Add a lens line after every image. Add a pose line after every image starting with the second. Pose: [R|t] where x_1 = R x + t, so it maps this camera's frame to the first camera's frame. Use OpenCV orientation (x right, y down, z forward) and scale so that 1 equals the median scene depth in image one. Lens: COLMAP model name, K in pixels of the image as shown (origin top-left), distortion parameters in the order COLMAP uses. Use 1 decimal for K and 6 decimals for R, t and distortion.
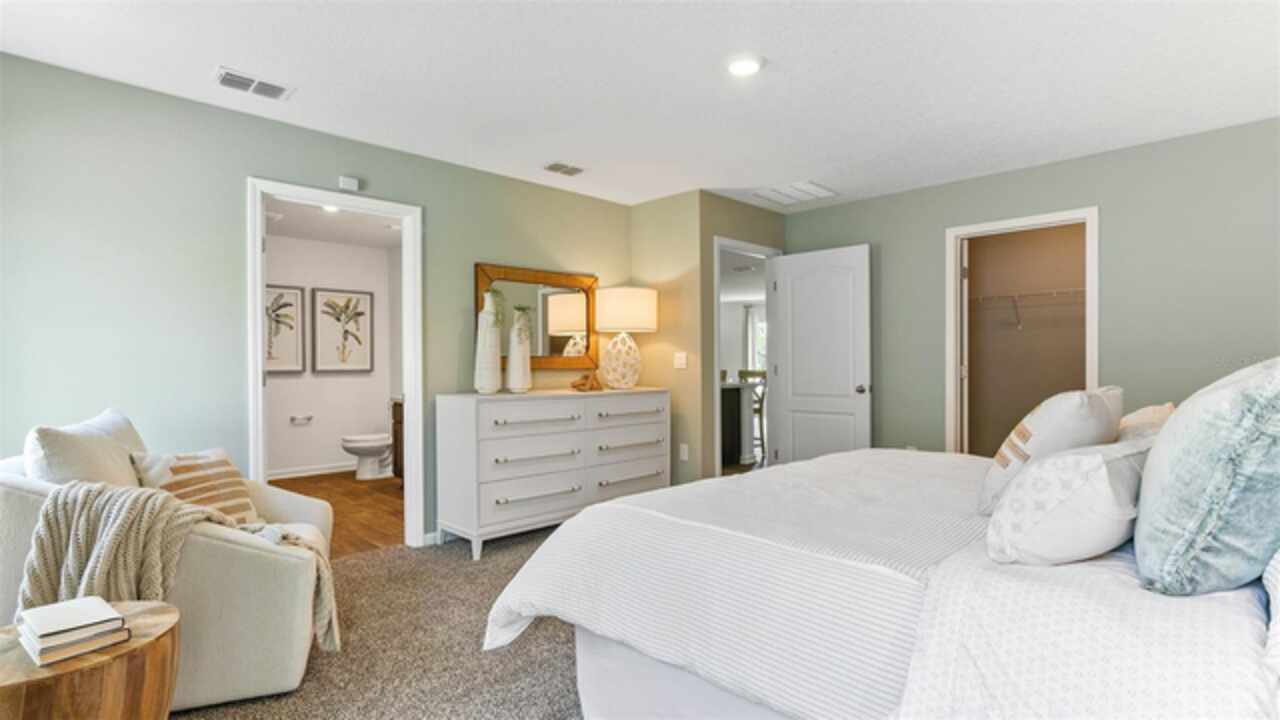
lens RADIAL K [[623.9, 0, 639.6], [0, 623.9, 362.1], [0, 0, 1]] dist [-0.004010, -0.000242]
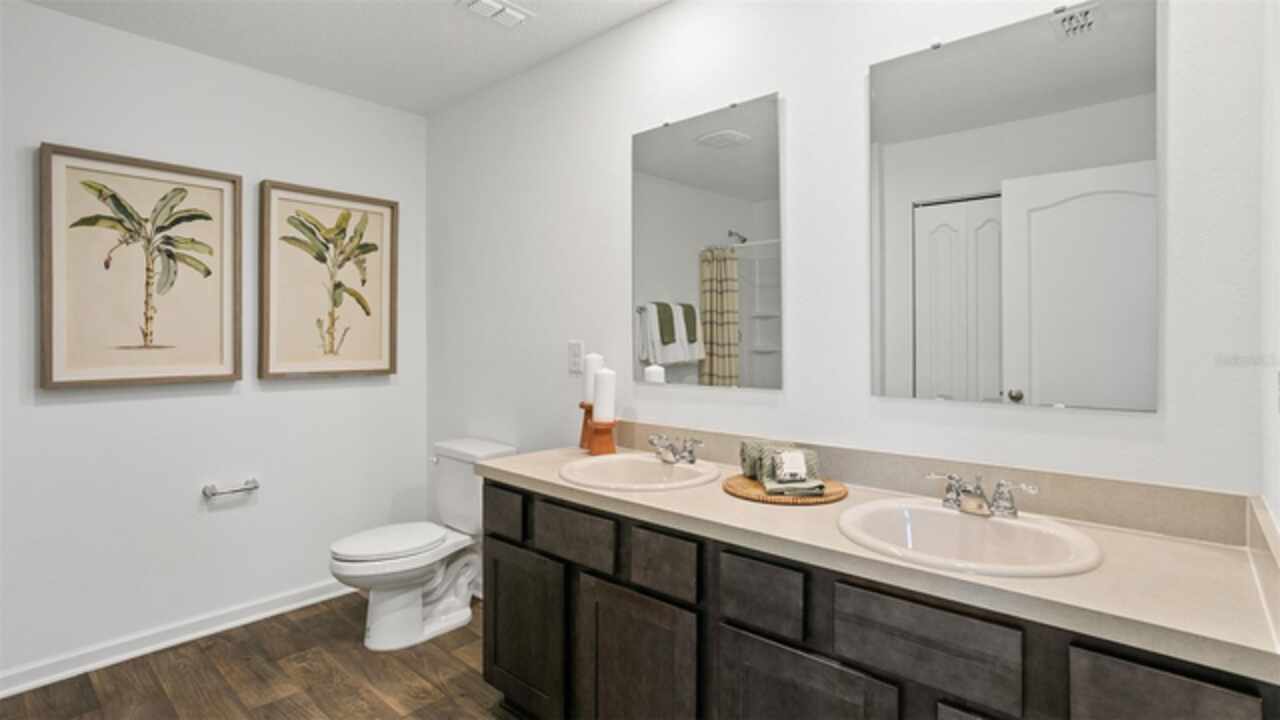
lens RADIAL K [[623.9, 0, 628.7], [0, 623.9, 335.2], [0, 0, 1]] dist [-0.004010, -0.000242]
pose [[0.999627, 0.007294, 0.026310, -0.279763], [-0.007120, 0.999952, -0.006707, -0.012350], [-0.026357, 0.006518, 0.999631, 0.560156]]
